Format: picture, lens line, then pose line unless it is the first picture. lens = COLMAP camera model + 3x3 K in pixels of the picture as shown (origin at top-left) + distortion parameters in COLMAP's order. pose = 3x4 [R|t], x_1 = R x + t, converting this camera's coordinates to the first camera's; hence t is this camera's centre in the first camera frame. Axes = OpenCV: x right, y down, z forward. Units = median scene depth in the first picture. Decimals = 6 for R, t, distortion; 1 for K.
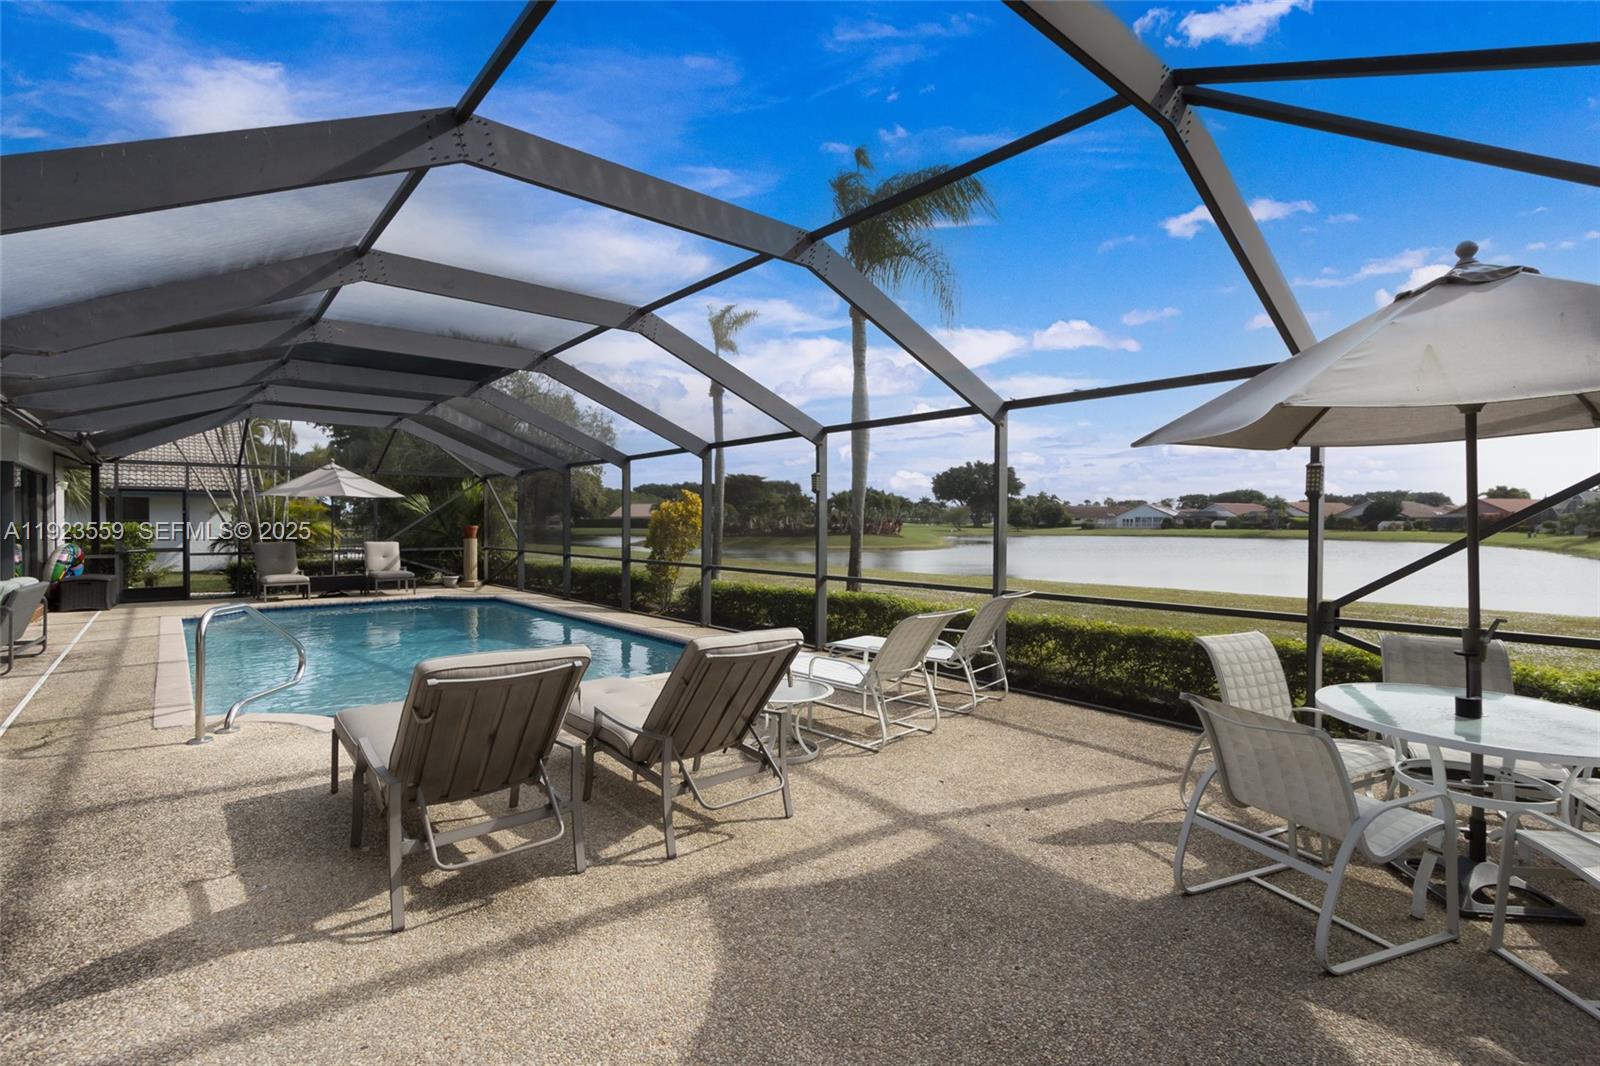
lens RADIAL K [[738.3, 0, 808.3], [0, 738.3, 535.5], [0, 0, 1]] dist [0.015168, -0.005423]
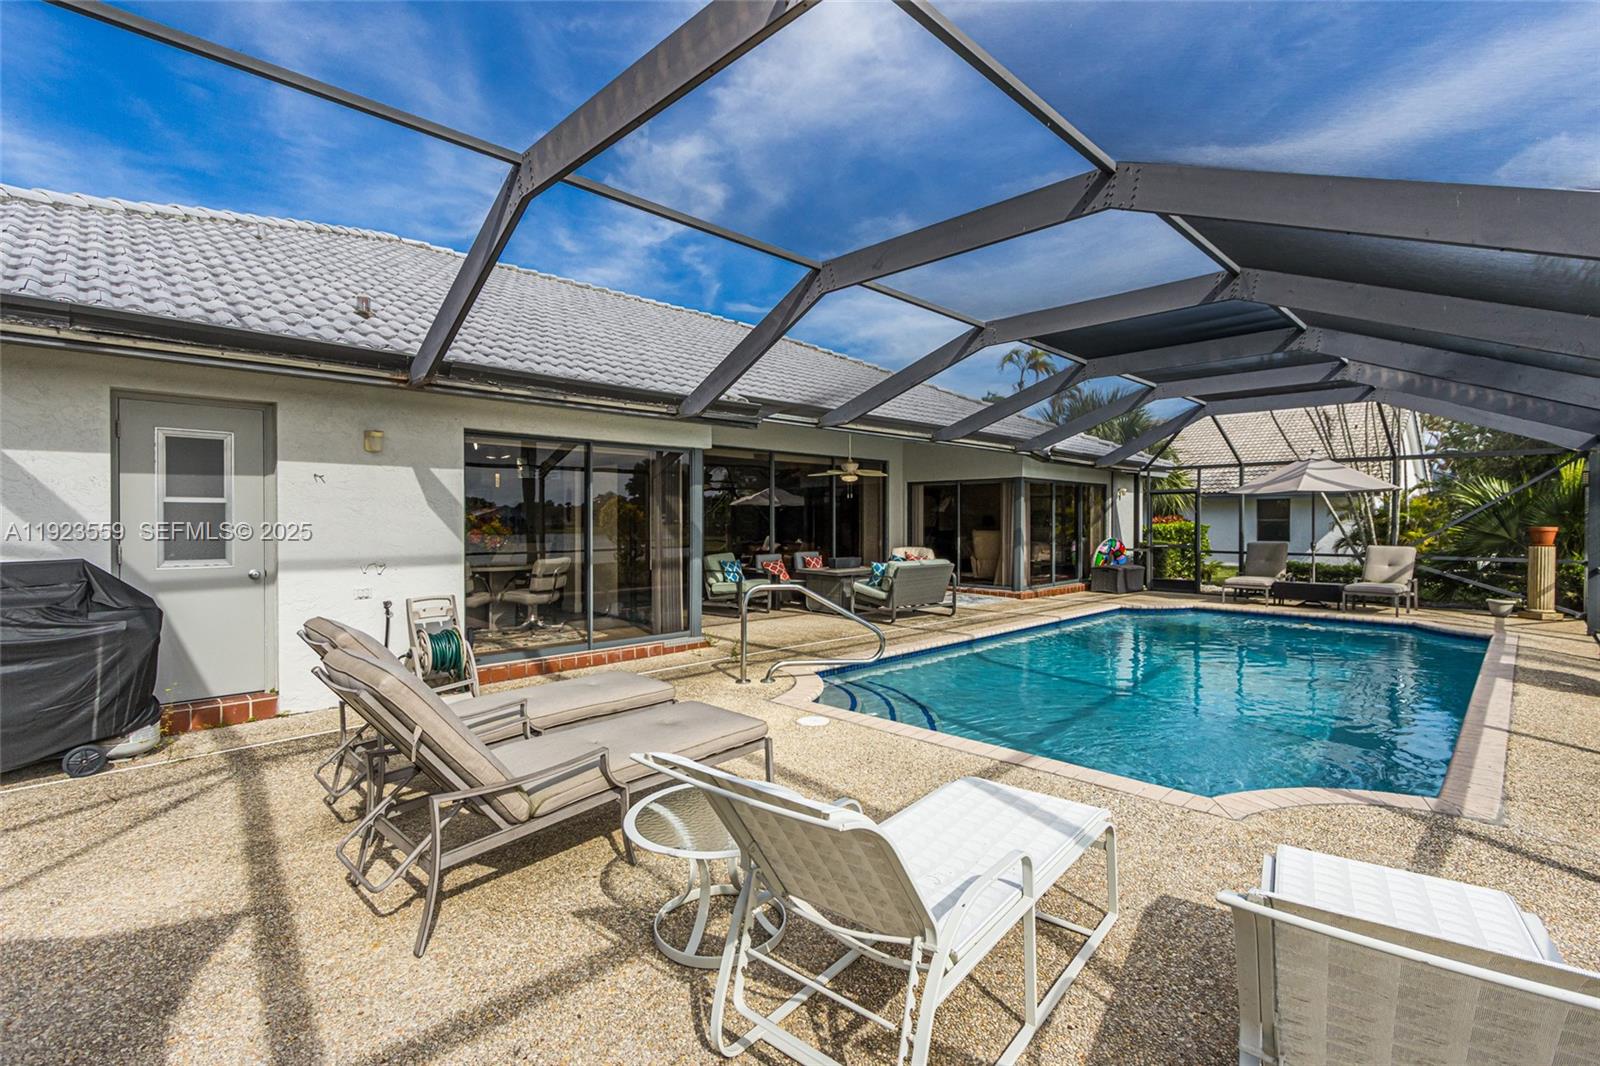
lens RADIAL K [[738.3, 0, 809.5], [0, 738.3, 526.4], [0, 0, 1]] dist [0.015168, -0.005423]
pose [[0.074976, 0.005979, -0.997167, 0.147930], [-0.019373, 0.999802, 0.004538, -0.003818], [0.996997, 0.018978, 0.075077, 0.284916]]
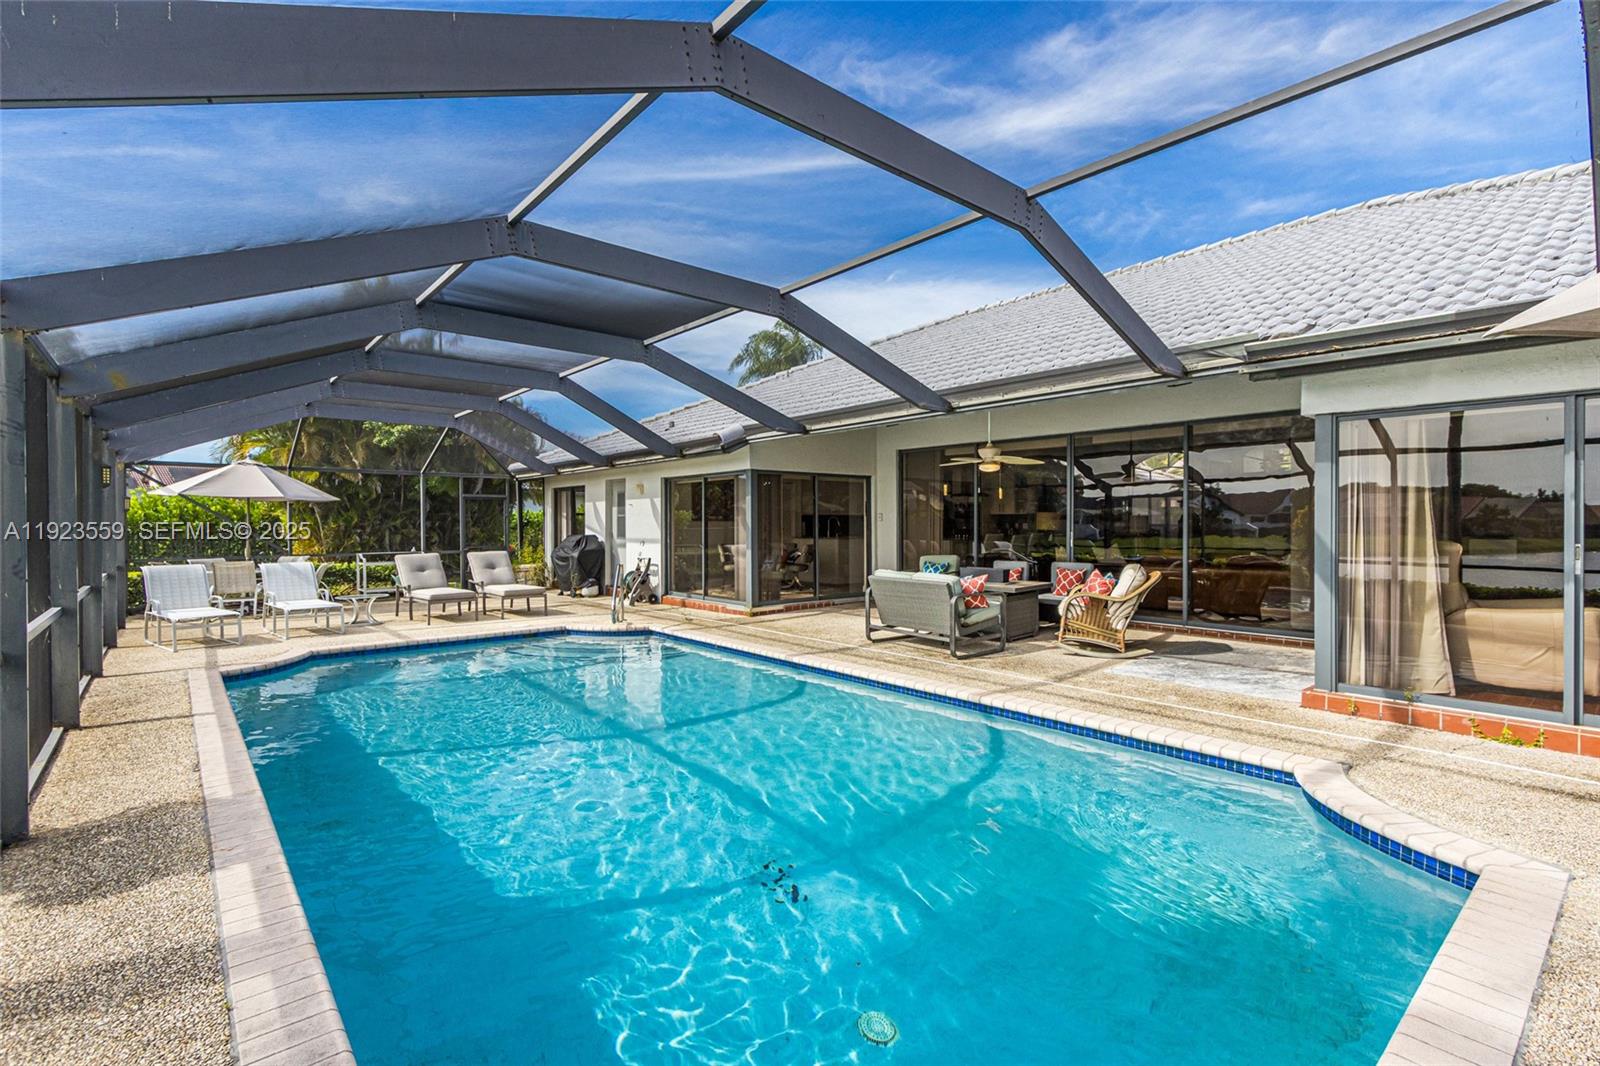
lens RADIAL K [[738.3, 0, 803.7], [0, 738.3, 536.5], [0, 0, 1]] dist [0.015168, -0.005423]
pose [[-0.999937, 0.000778, 0.011232, -0.371420], [0.001215, 0.999241, 0.038932, -0.016512], [-0.011194, 0.038943, -0.999179, 0.874899]]
